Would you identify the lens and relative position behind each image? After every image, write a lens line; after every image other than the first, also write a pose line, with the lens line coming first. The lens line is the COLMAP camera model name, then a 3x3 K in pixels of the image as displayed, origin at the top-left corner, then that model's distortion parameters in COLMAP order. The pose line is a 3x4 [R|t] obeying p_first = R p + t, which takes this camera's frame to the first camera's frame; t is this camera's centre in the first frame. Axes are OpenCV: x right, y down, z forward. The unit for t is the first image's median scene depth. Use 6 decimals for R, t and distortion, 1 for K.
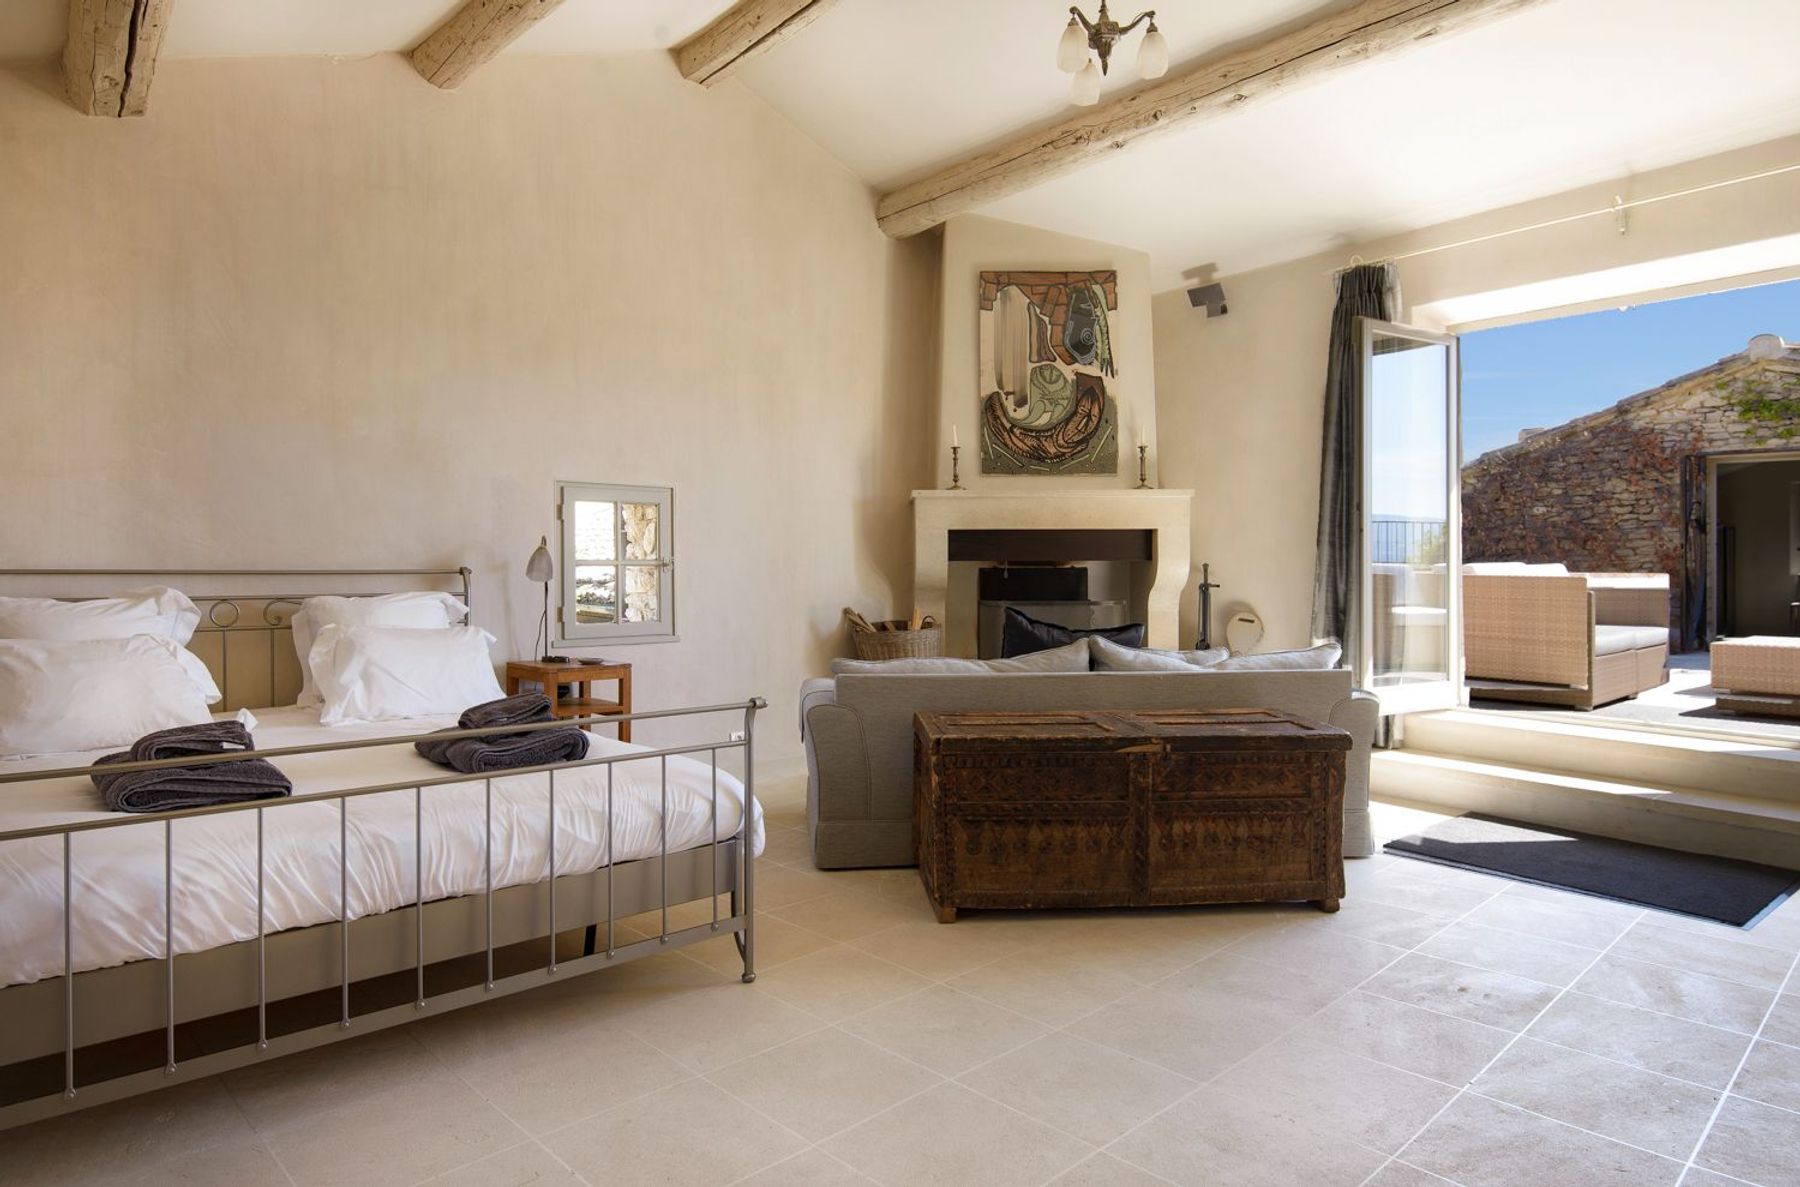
lens RADIAL K [[996.0, 0, 896.8], [0, 996.0, 536.4], [0, 0, 1]] dist [0.002442, 0.000393]
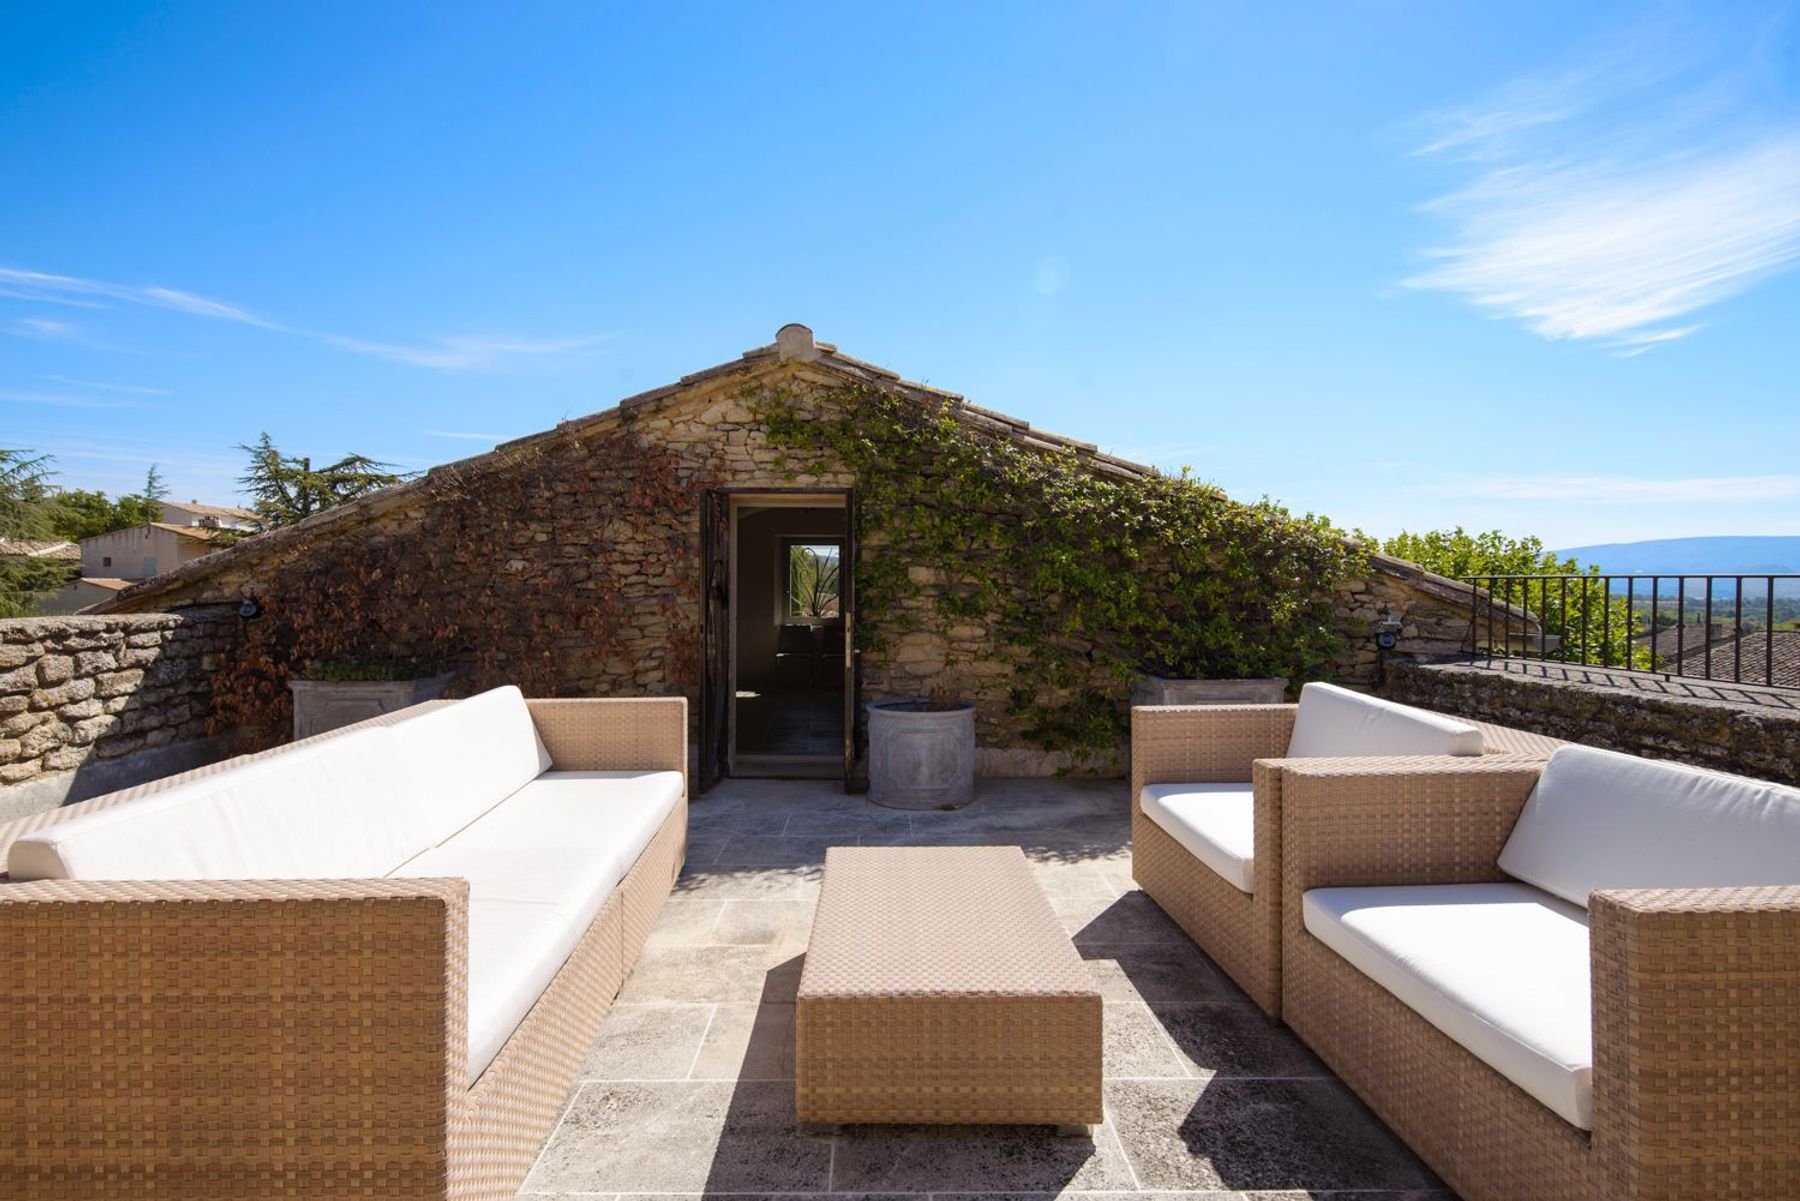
lens RADIAL K [[944.5, 0, 896.5], [0, 944.5, 590.3], [0, 0, 1]] dist [0.000426, -0.000265]
pose [[0.630289, -0.008509, 0.776314, 0.372196], [-0.008591, 0.999802, 0.017935, -0.026105], [-0.776313, -0.017974, 0.630091, 0.491025]]
